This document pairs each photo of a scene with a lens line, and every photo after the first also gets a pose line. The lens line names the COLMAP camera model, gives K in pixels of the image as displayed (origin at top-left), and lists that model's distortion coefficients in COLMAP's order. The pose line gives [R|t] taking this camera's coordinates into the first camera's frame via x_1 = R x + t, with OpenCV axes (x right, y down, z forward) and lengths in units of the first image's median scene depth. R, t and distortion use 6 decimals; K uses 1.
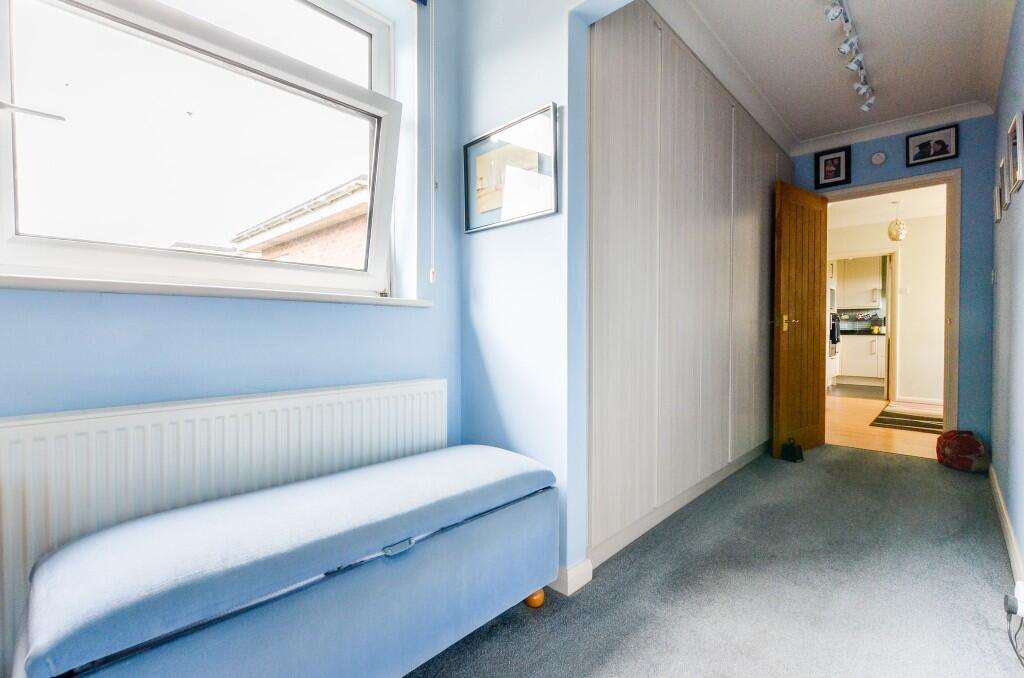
lens RADIAL K [[452.5, 0, 525.8], [0, 452.5, 343.4], [0, 0, 1]] dist [0.001668, 0.000427]
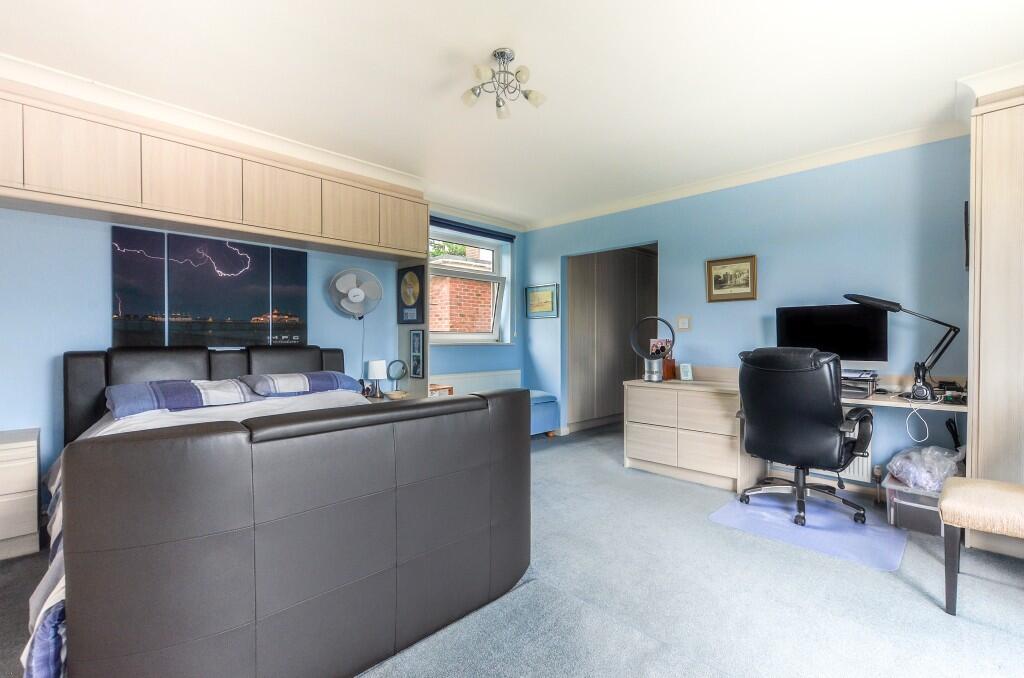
lens RADIAL K [[452.5, 0, 525.8], [0, 452.5, 343.4], [0, 0, 1]] dist [0.001668, 0.000427]
pose [[0.999666, -0.000428, -0.025838, -0.062556], [0.000122, 0.999930, -0.011852, -0.057660], [0.025841, 0.011845, 0.999596, -1.920620]]
